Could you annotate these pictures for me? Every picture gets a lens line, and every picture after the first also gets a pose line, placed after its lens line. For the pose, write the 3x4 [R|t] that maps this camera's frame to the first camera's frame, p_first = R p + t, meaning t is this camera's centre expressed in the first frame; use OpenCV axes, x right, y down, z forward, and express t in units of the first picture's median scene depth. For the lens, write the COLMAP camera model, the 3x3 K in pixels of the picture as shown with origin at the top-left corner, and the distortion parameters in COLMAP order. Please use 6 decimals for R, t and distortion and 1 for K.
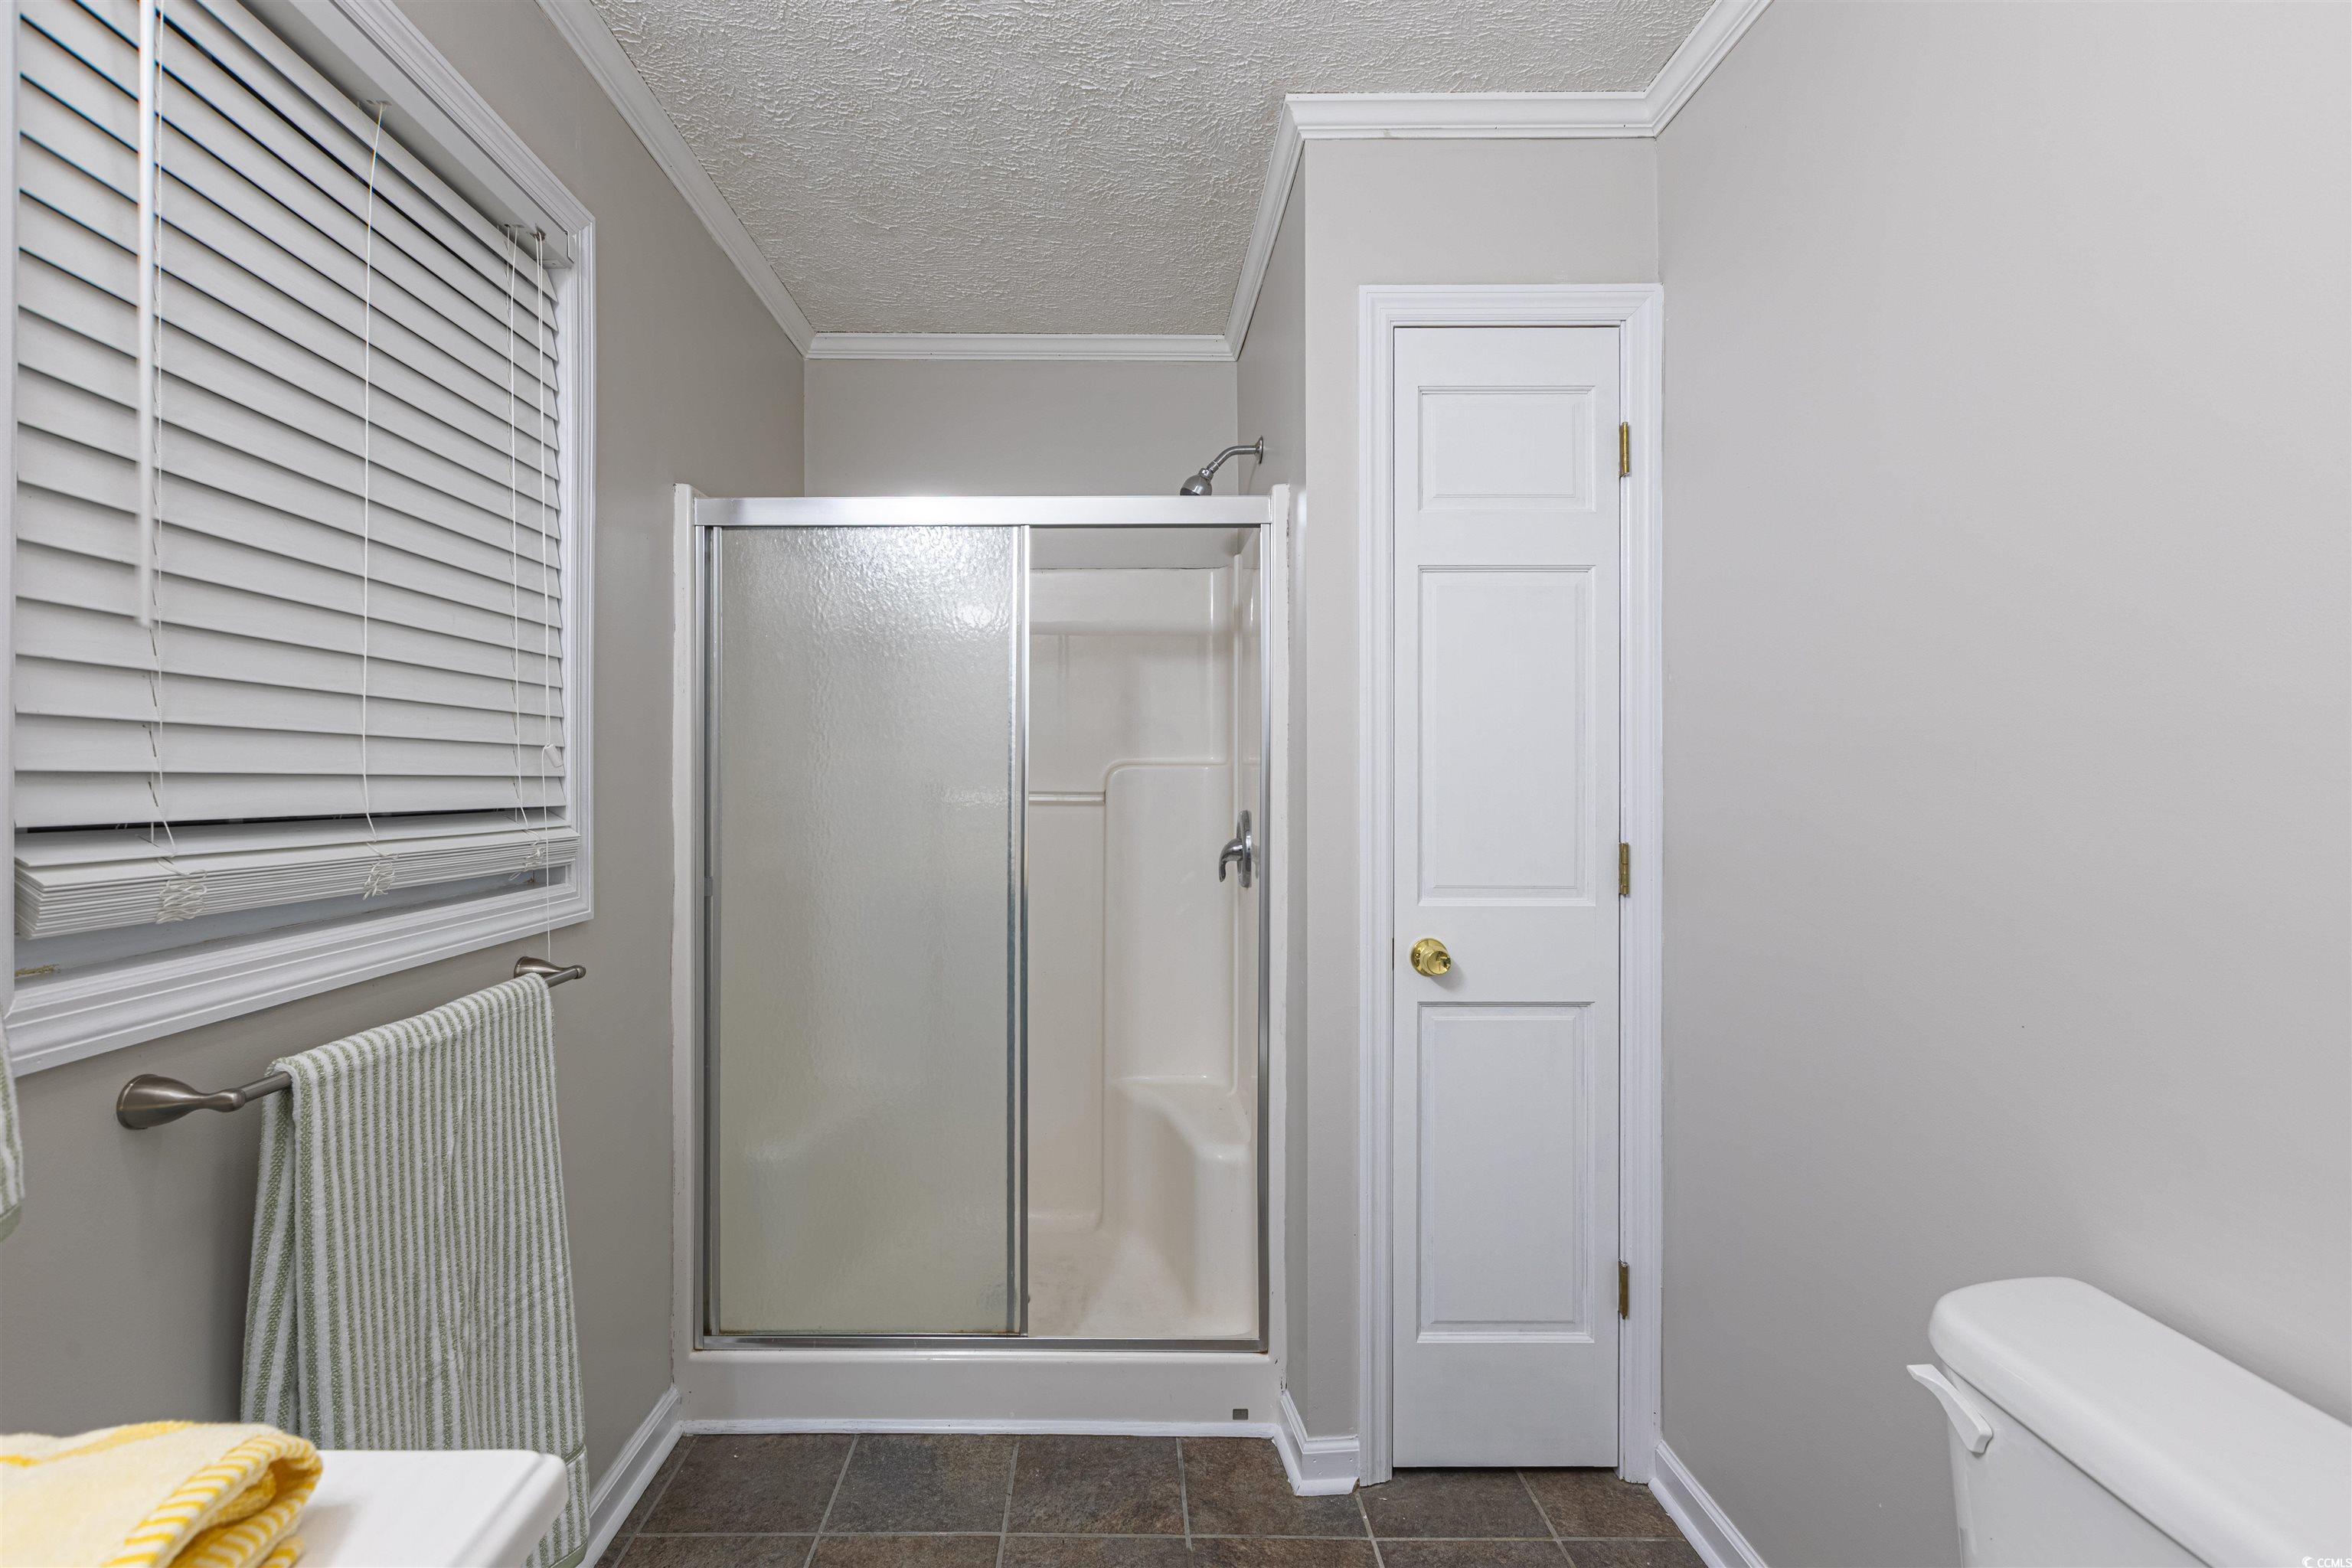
lens RADIAL K [[1140.4, 0, 1176.2], [0, 1140.4, 769.4], [0, 0, 1]] dist [-0.001072, -0.001009]
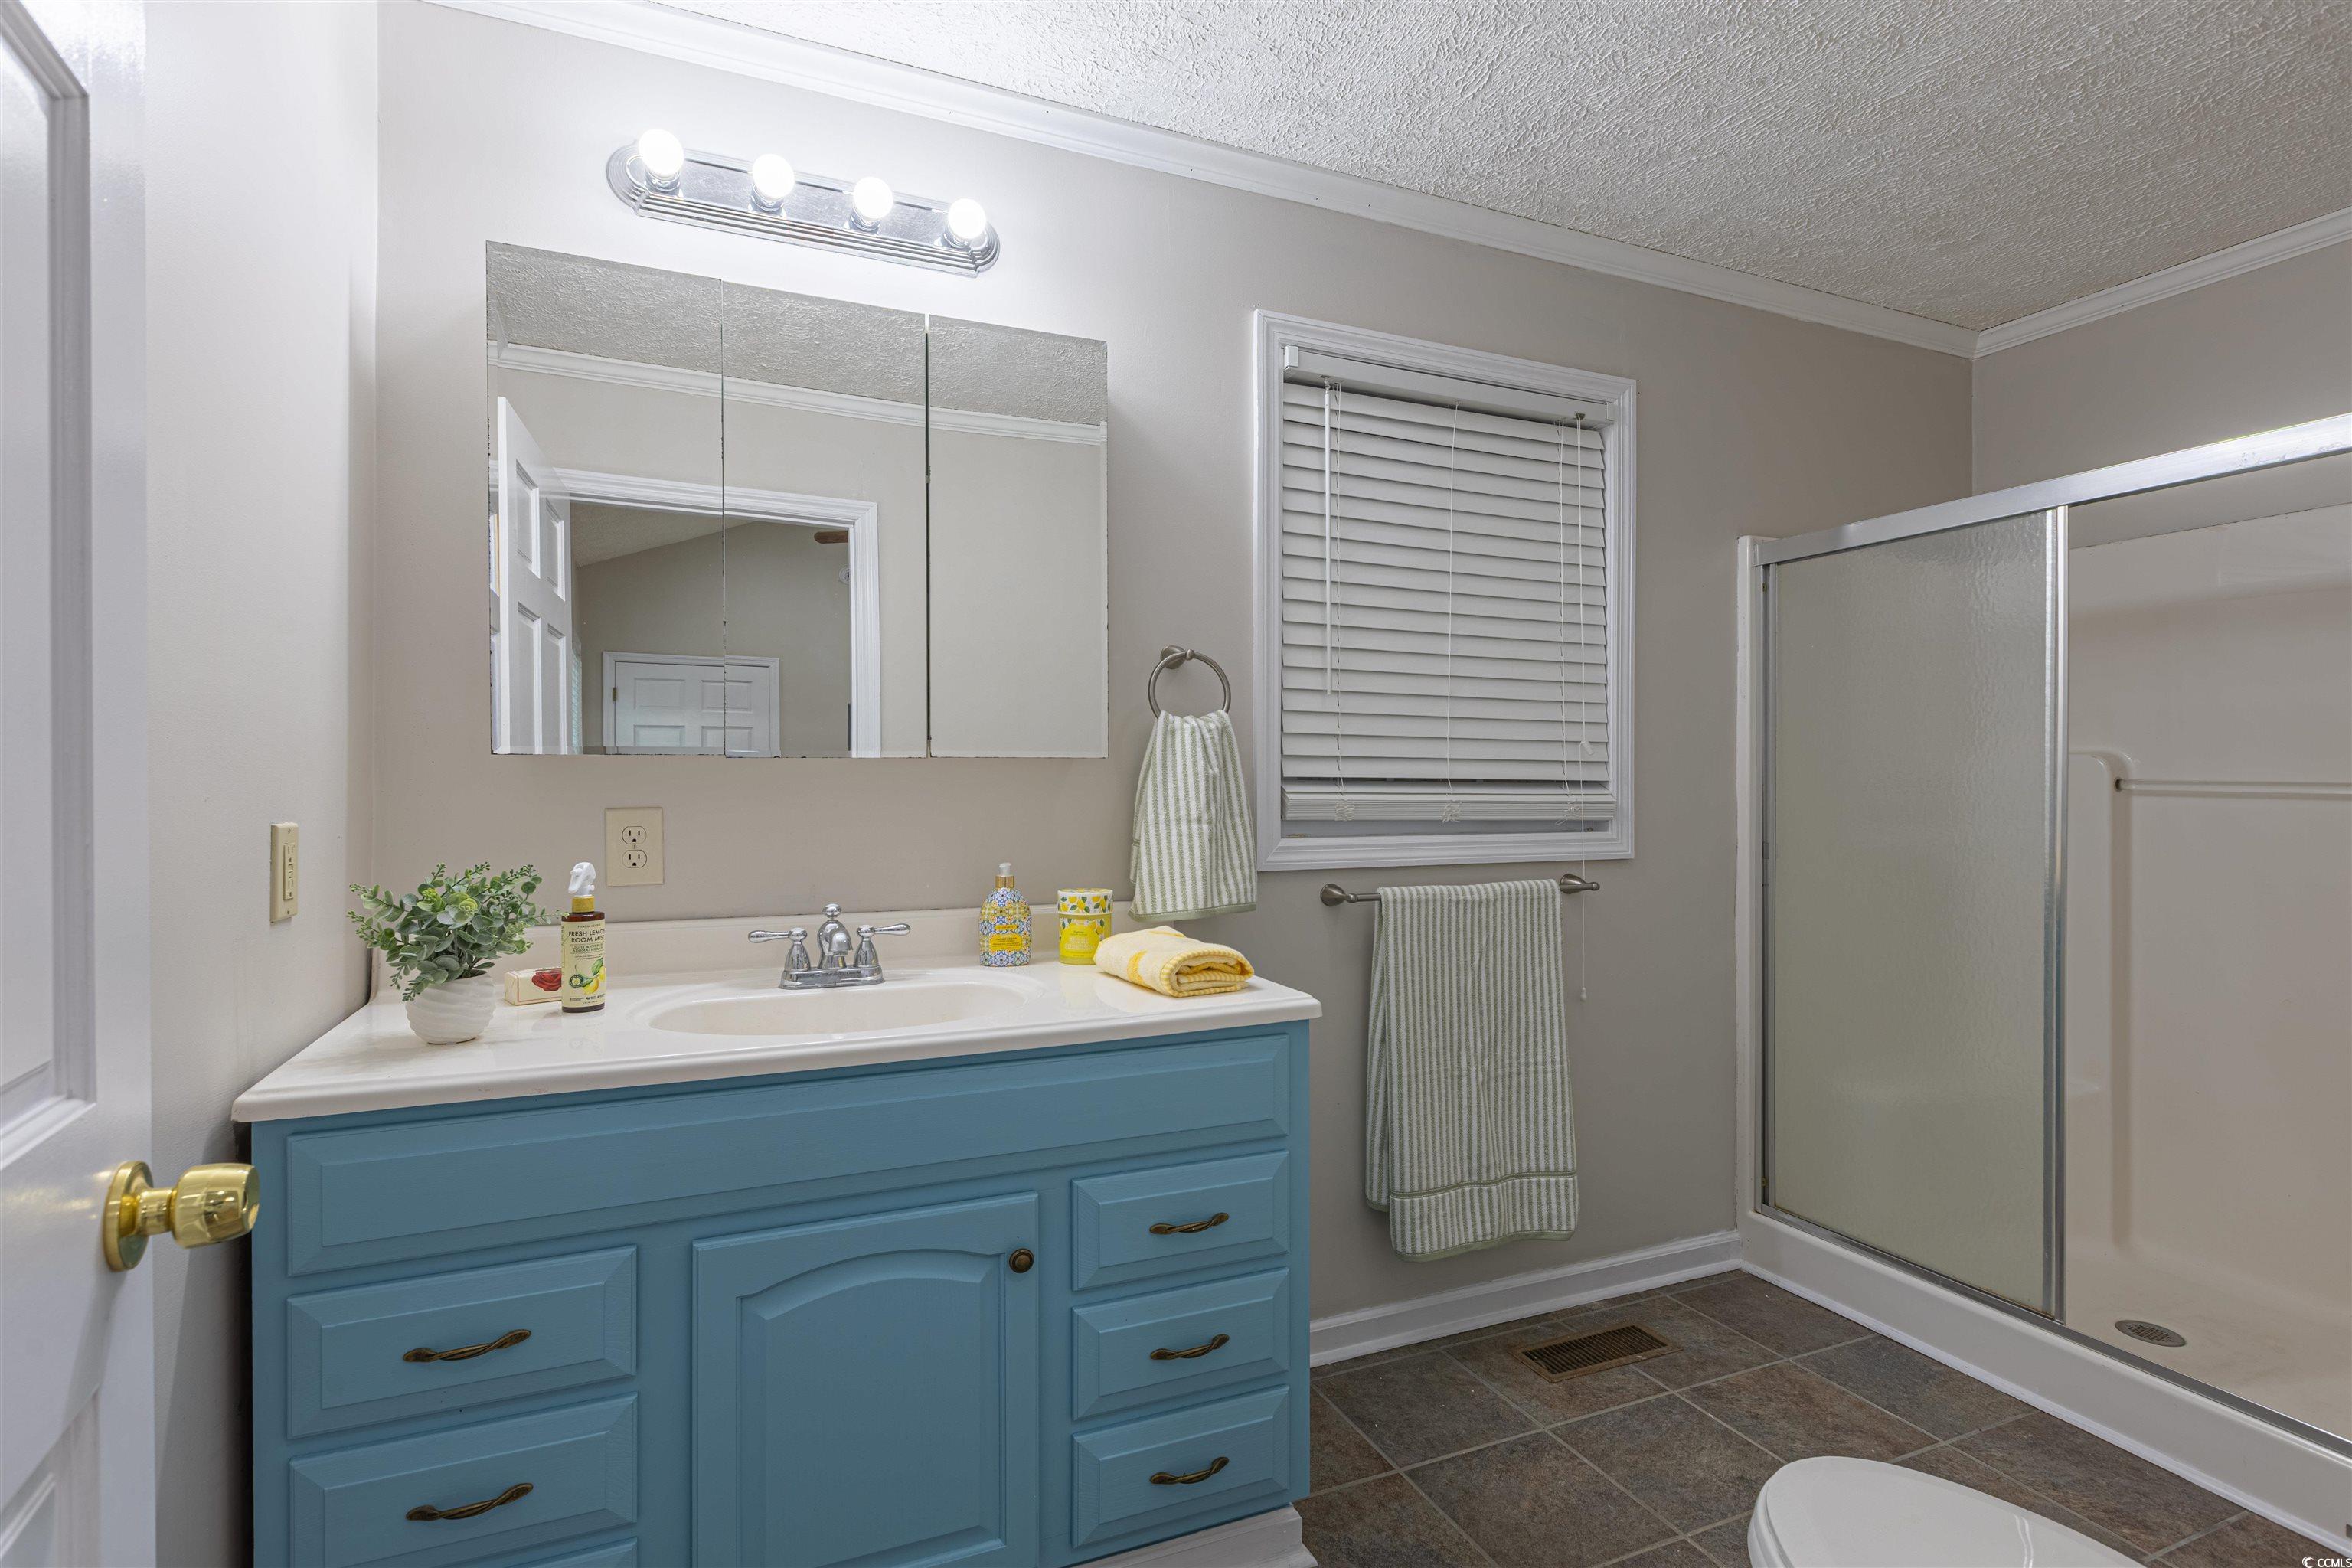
lens RADIAL K [[1140.4, 0, 1176.2], [0, 1140.4, 781.6], [0, 0, 1]] dist [-0.001072, -0.001009]
pose [[0.402181, 0.001845, -0.915558, 0.808005], [0.004115, 0.999984, 0.003823, 0.032254], [0.915551, -0.005305, 0.402167, -0.178105]]
